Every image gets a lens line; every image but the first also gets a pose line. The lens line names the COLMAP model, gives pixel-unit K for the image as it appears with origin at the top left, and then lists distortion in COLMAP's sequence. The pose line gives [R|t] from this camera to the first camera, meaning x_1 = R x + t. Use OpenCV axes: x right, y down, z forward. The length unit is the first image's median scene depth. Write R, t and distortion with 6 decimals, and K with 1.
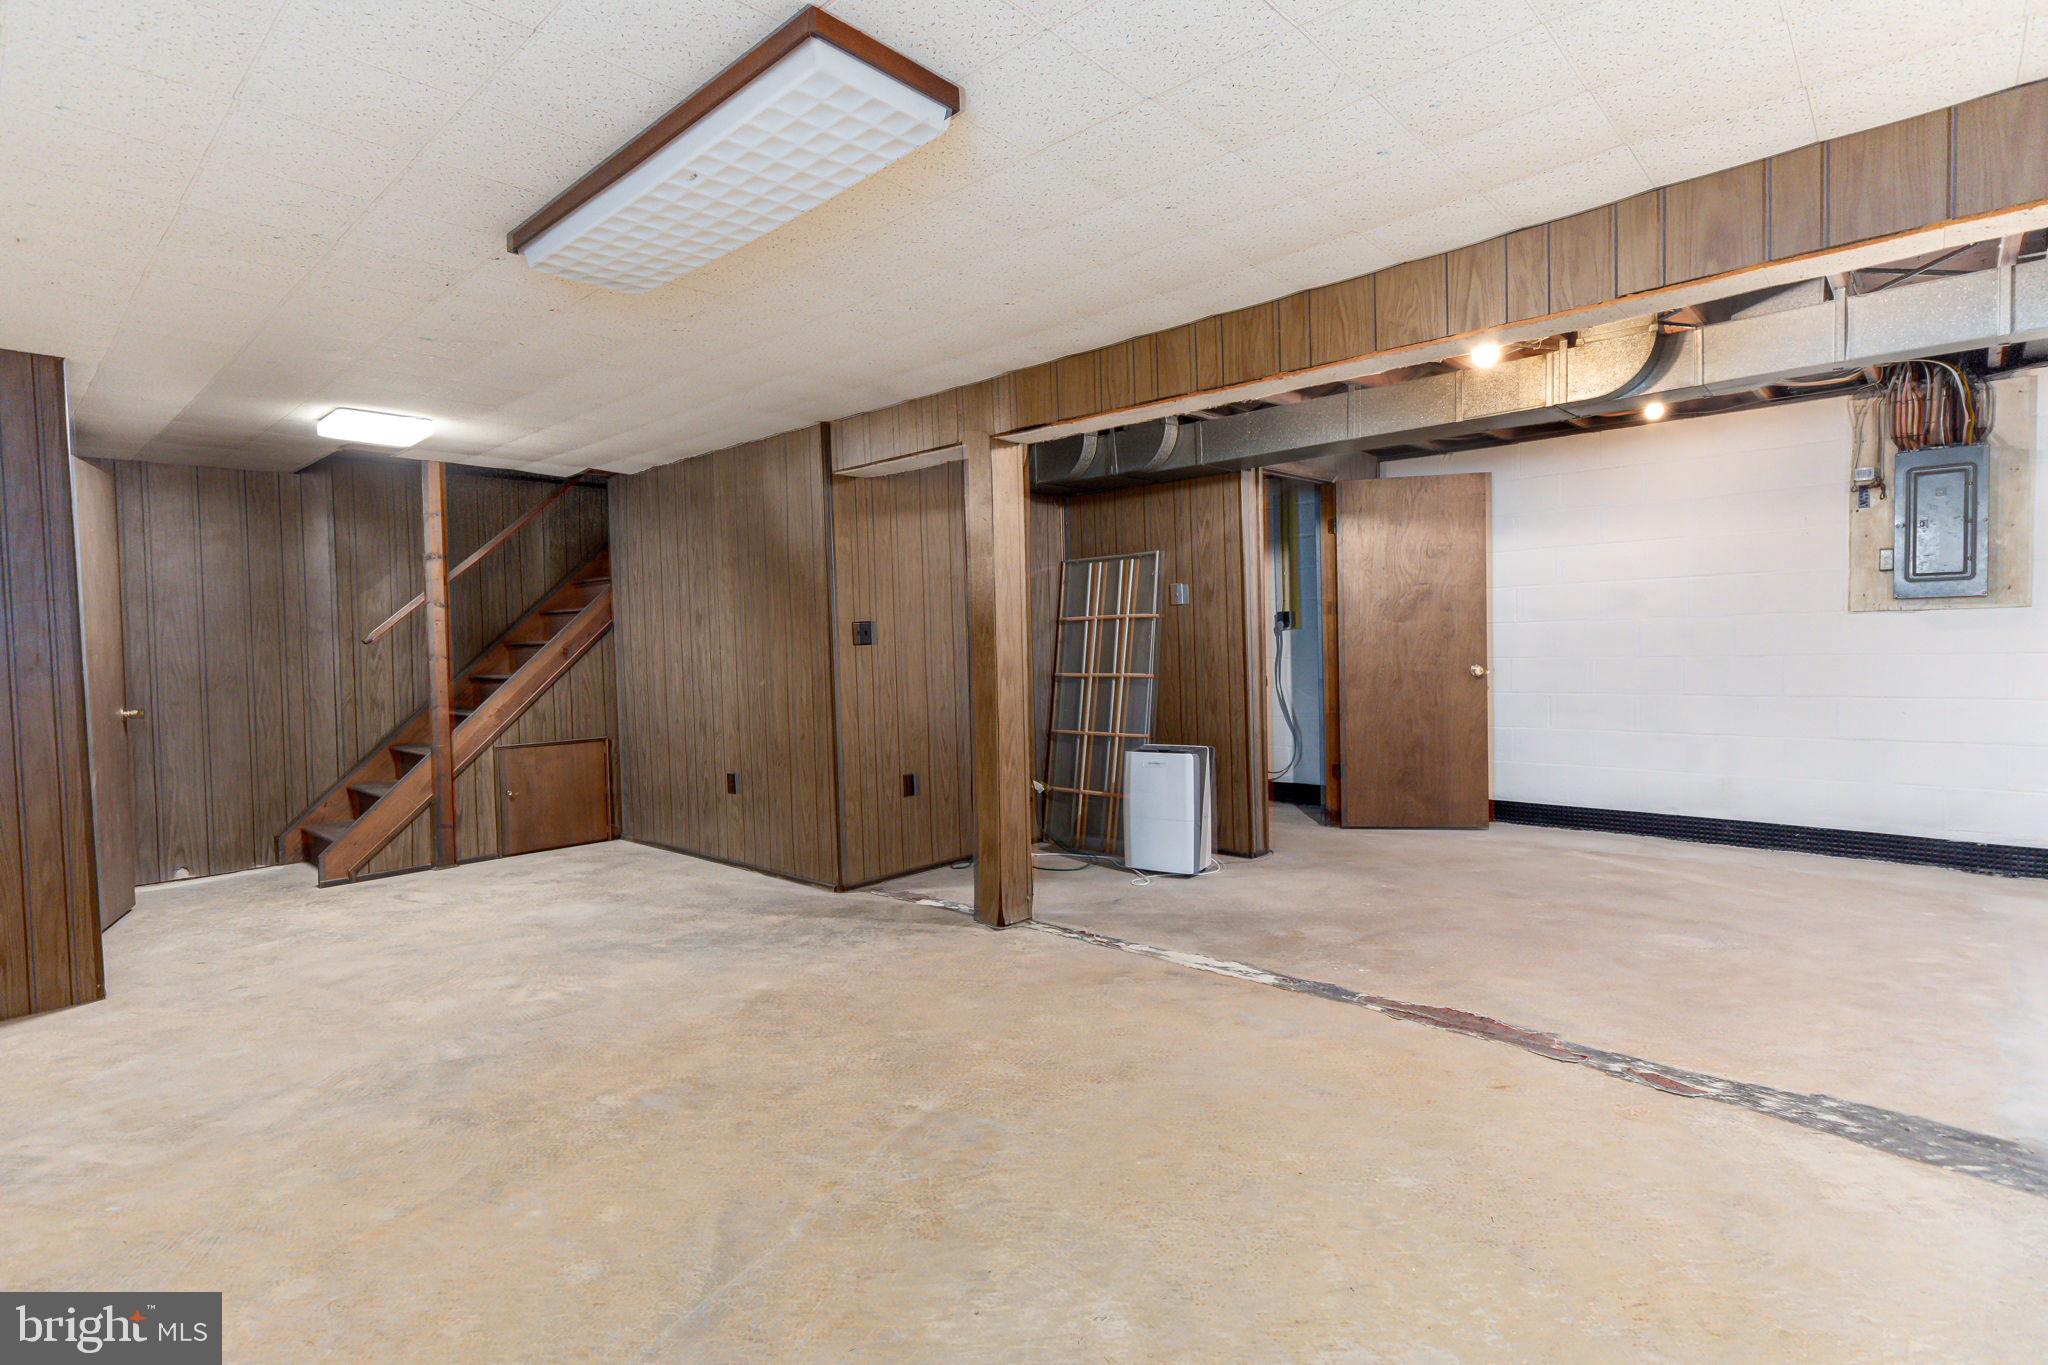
lens RADIAL K [[991.7, 0, 1017.4], [0, 991.7, 672.3], [0, 0, 1]] dist [0.008754, 0.000330]
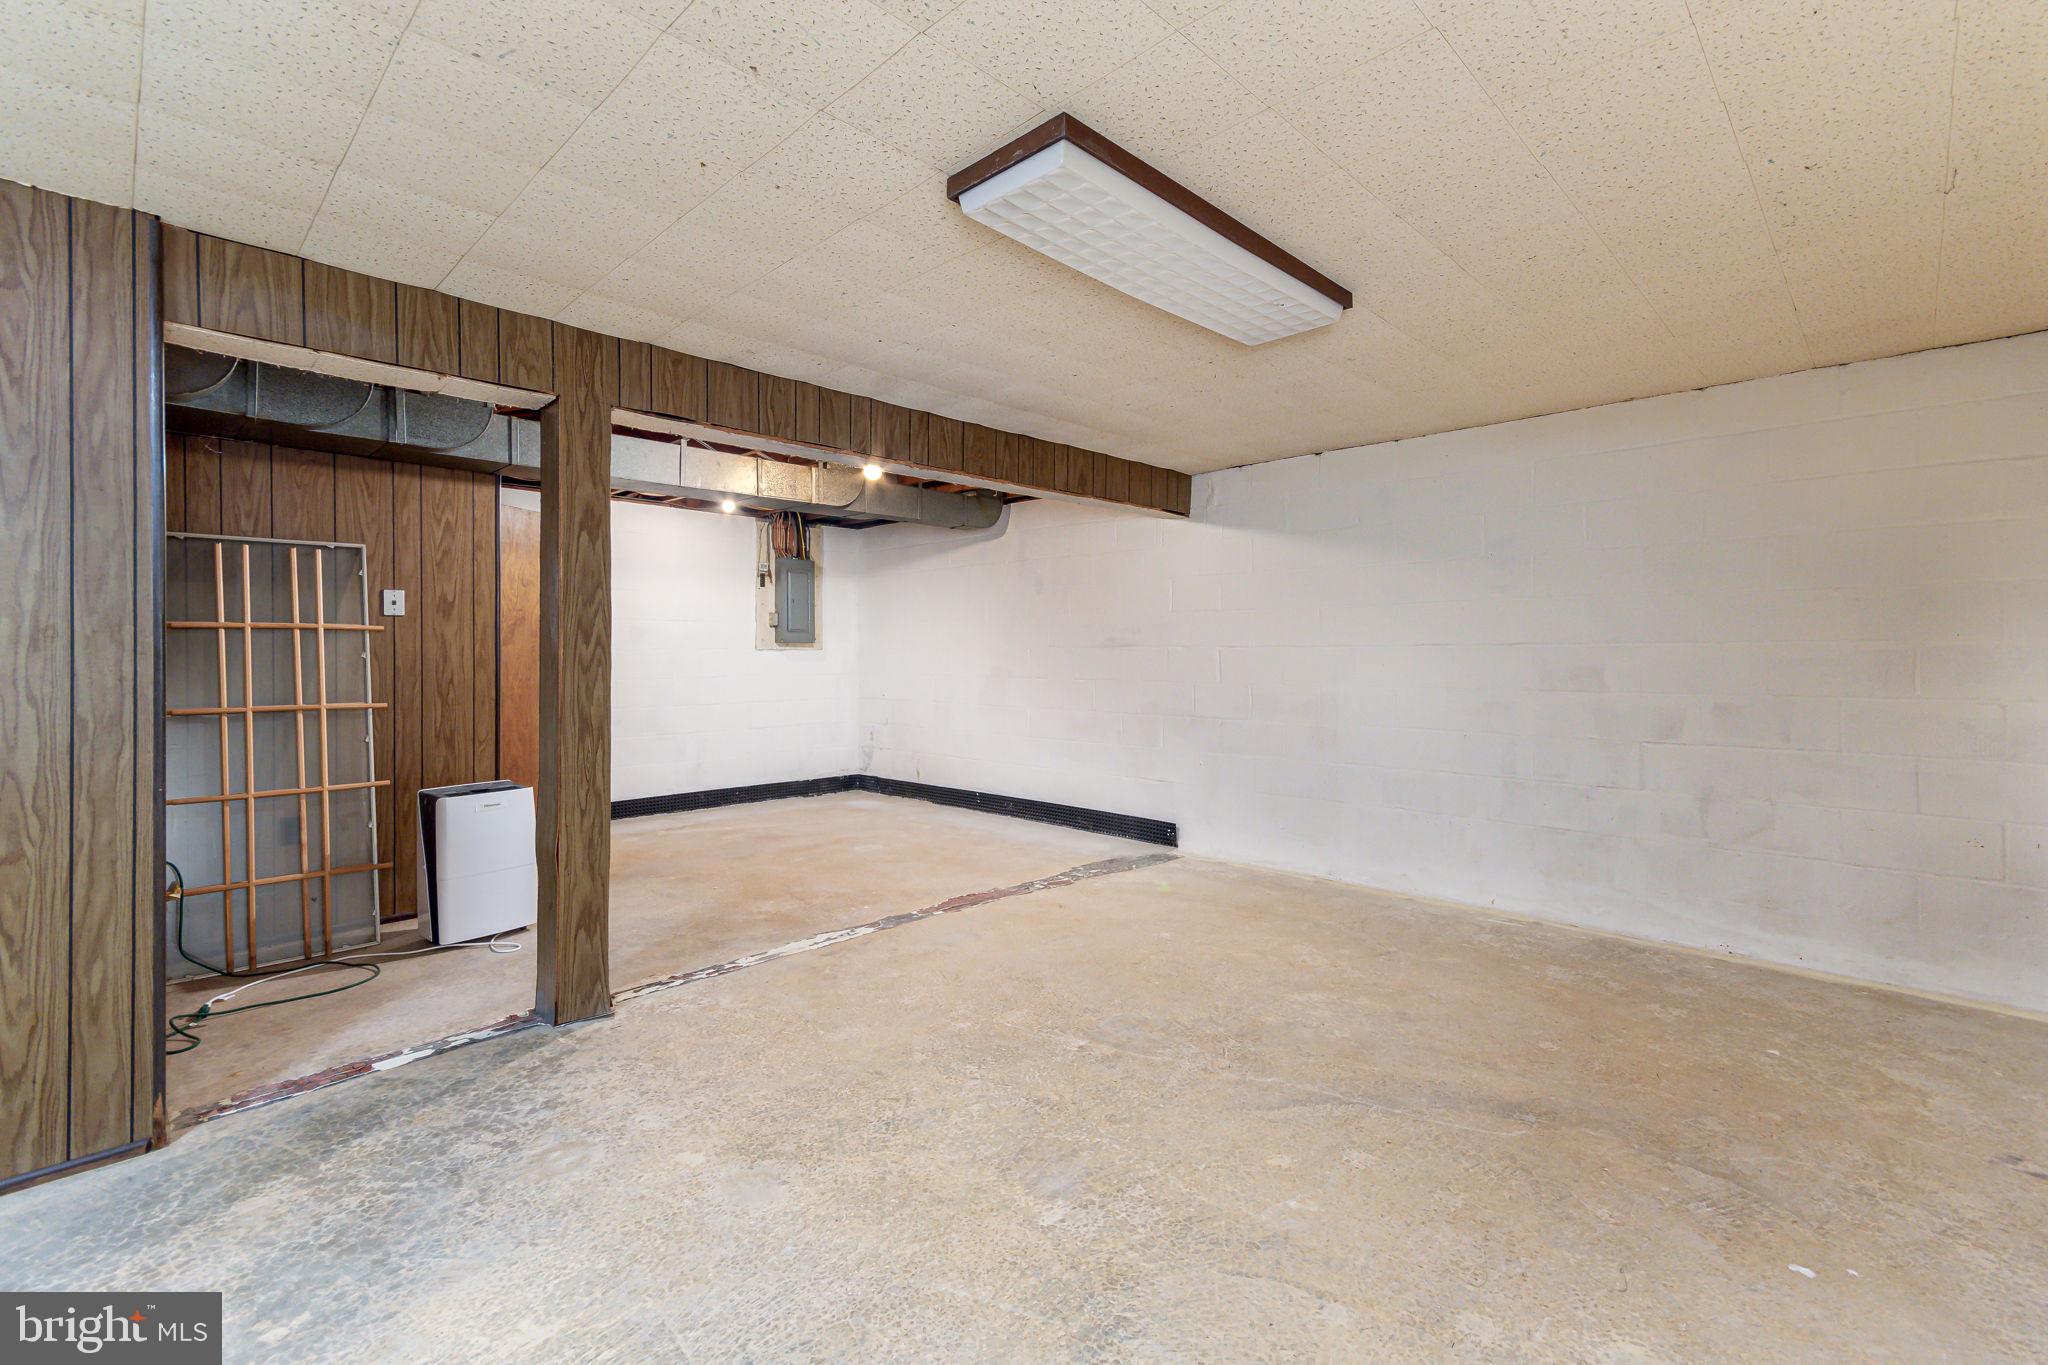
lens RADIAL K [[889.9, 0, 1021.2], [0, 889.9, 650.1], [0, 0, 1]] dist [0.013296, 0.000356]
pose [[0.039322, 0.028555, 0.998819, -0.799179], [0.031329, 0.999065, -0.029795, -0.004031], [-0.998735, 0.032463, 0.038390, 0.684874]]
